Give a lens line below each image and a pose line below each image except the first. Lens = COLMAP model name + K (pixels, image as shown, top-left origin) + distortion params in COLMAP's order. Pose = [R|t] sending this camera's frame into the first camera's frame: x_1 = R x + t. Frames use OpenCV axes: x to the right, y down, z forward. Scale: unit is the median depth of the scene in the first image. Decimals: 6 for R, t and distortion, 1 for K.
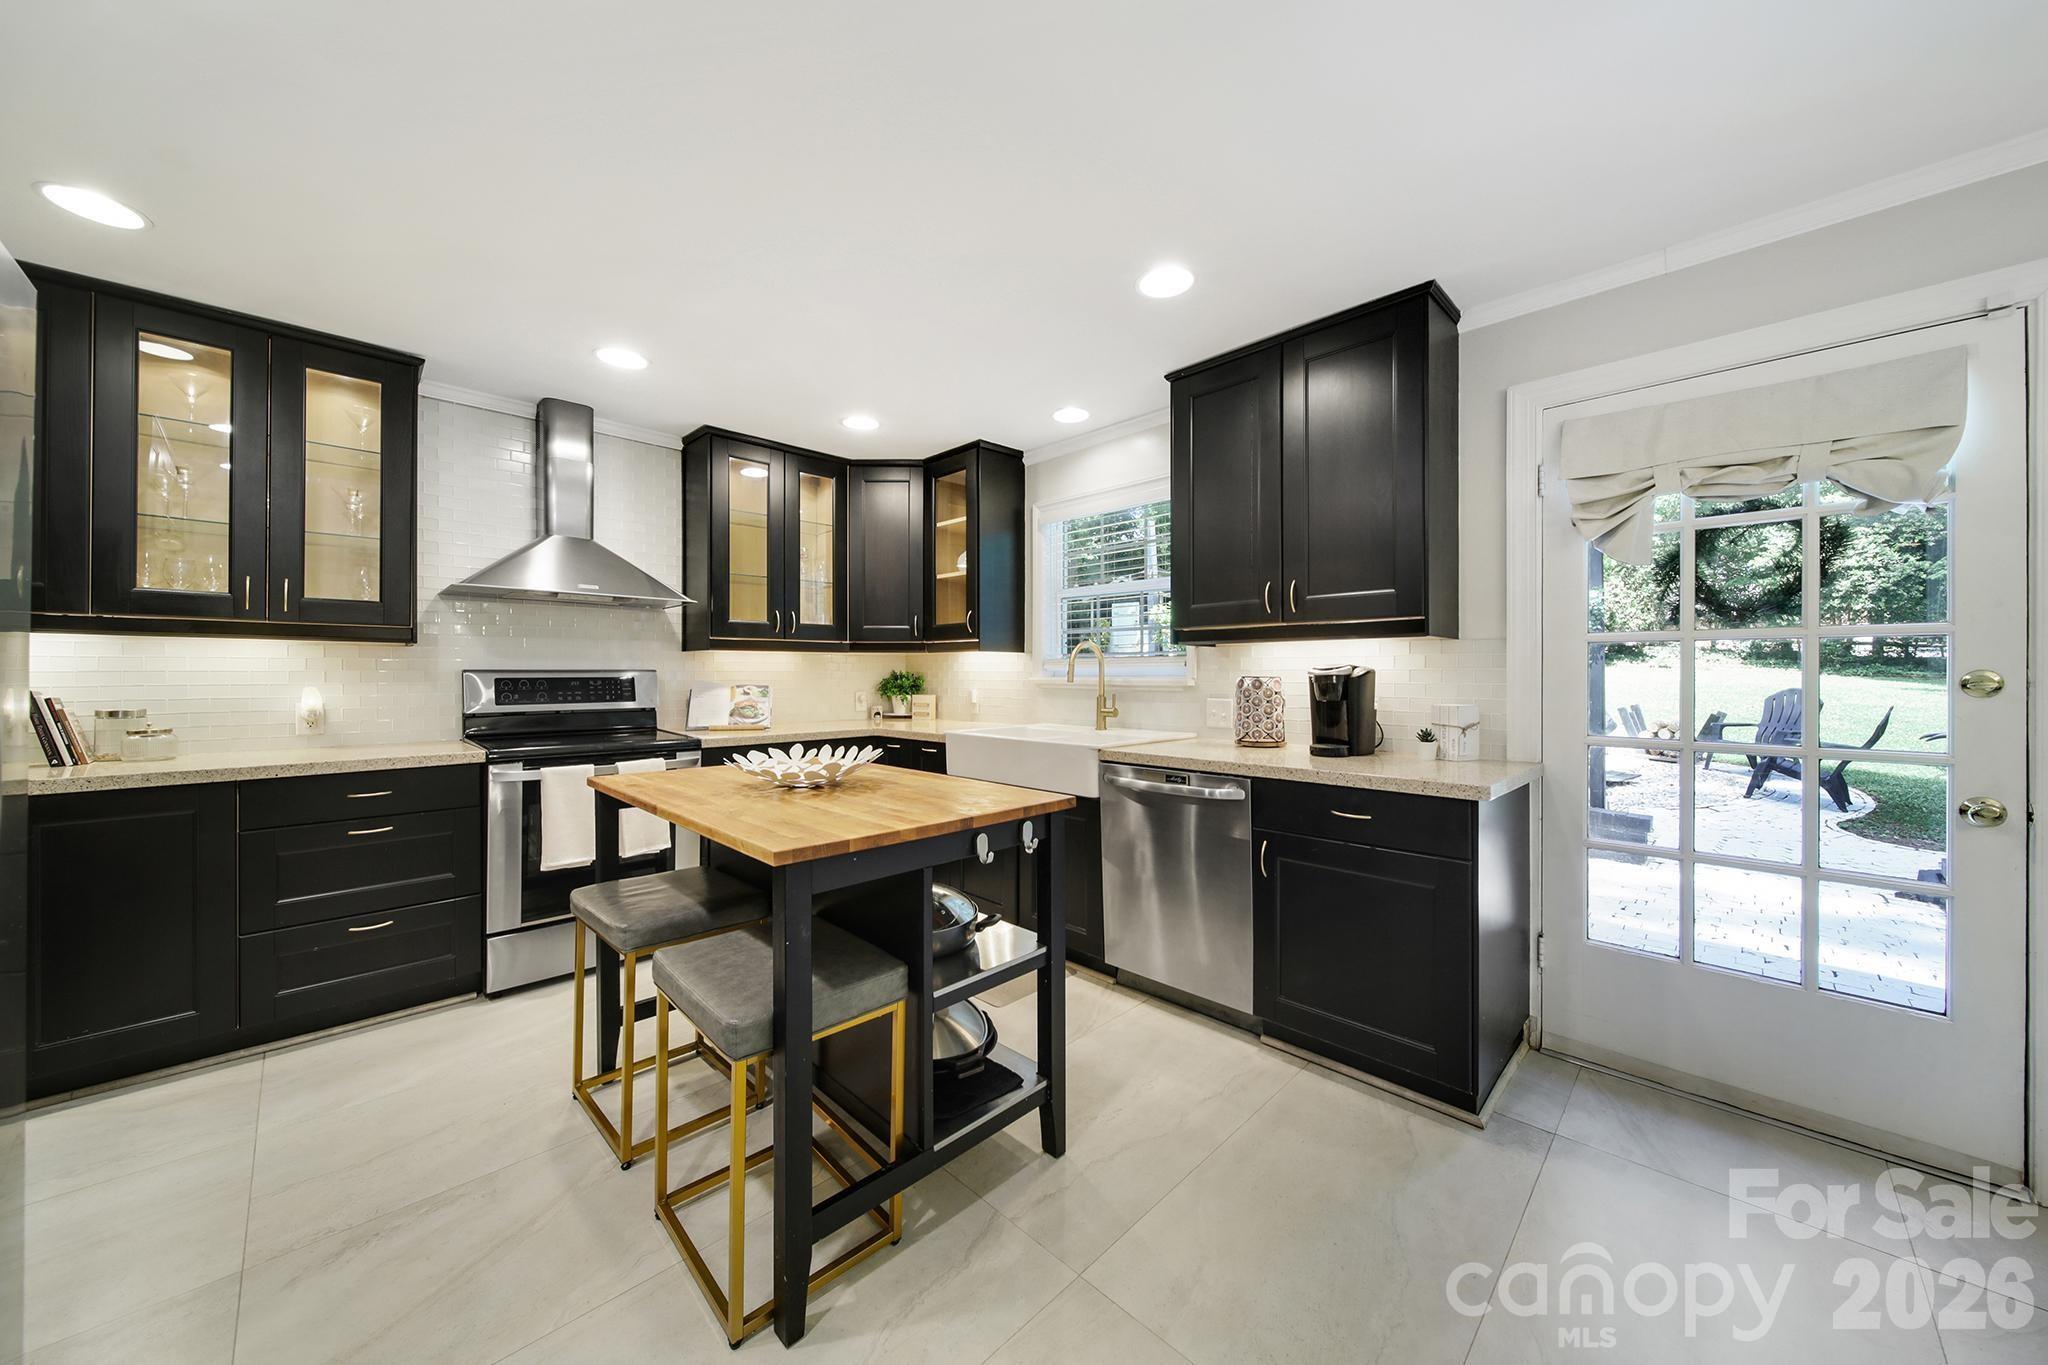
lens RADIAL K [[715.5, 0, 1017.3], [0, 715.5, 675.2], [0, 0, 1]] dist [-0.002816, -0.001607]
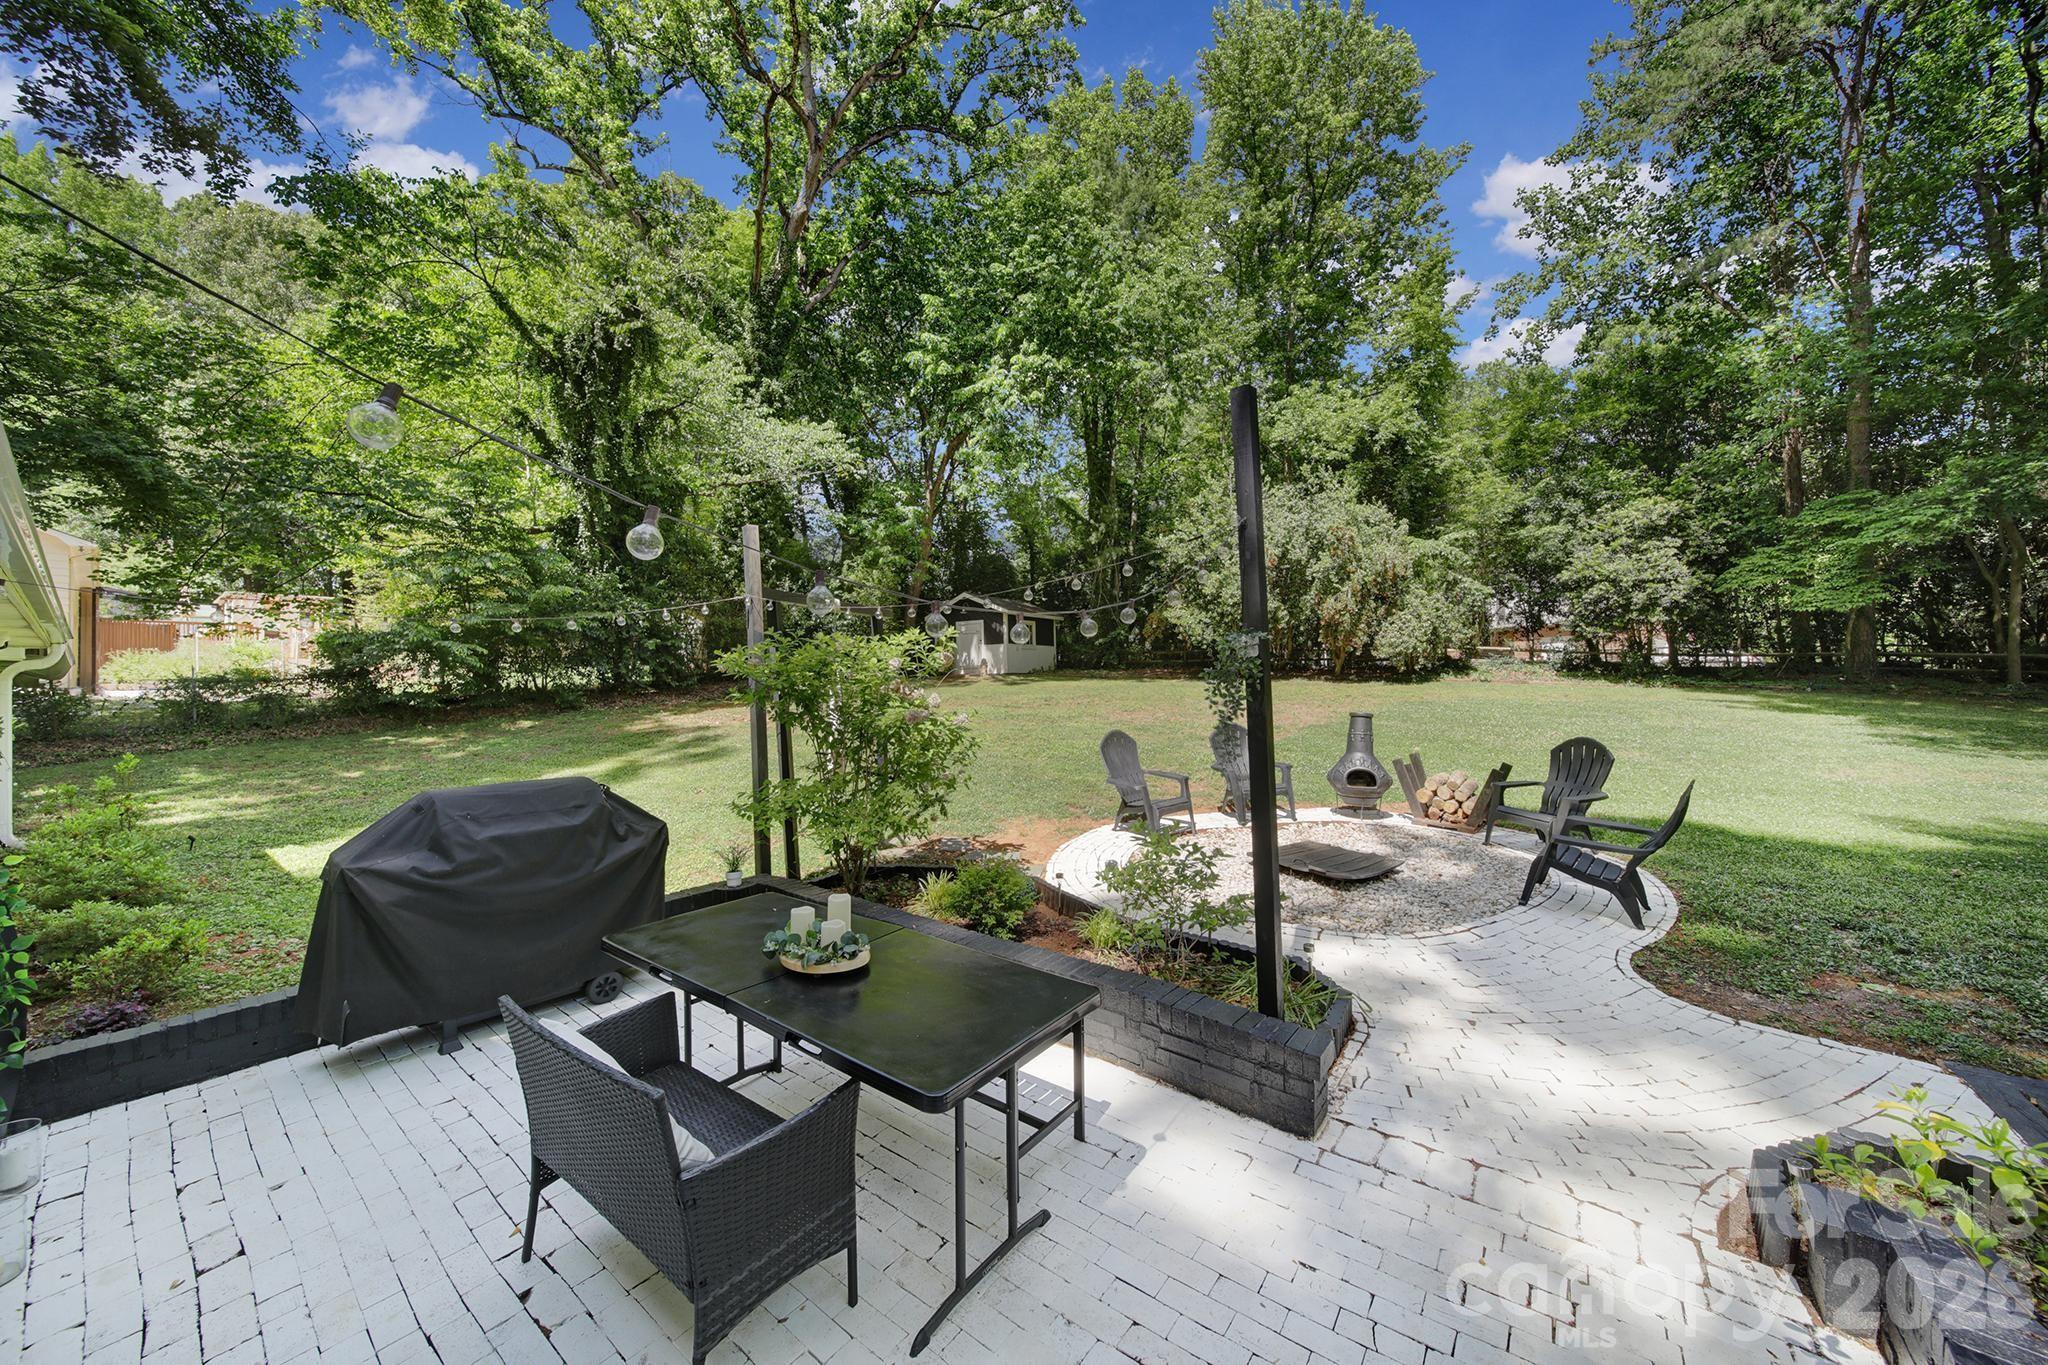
lens RADIAL K [[715.5, 0, 1015.5], [0, 715.5, 677.0], [0, 0, 1]] dist [-0.002816, -0.001607]
pose [[0.990573, -0.021905, 0.135226, 0.989966], [0.024057, 0.999608, -0.014293, -0.148392], [-0.134860, 0.017412, 0.990712, 0.811557]]
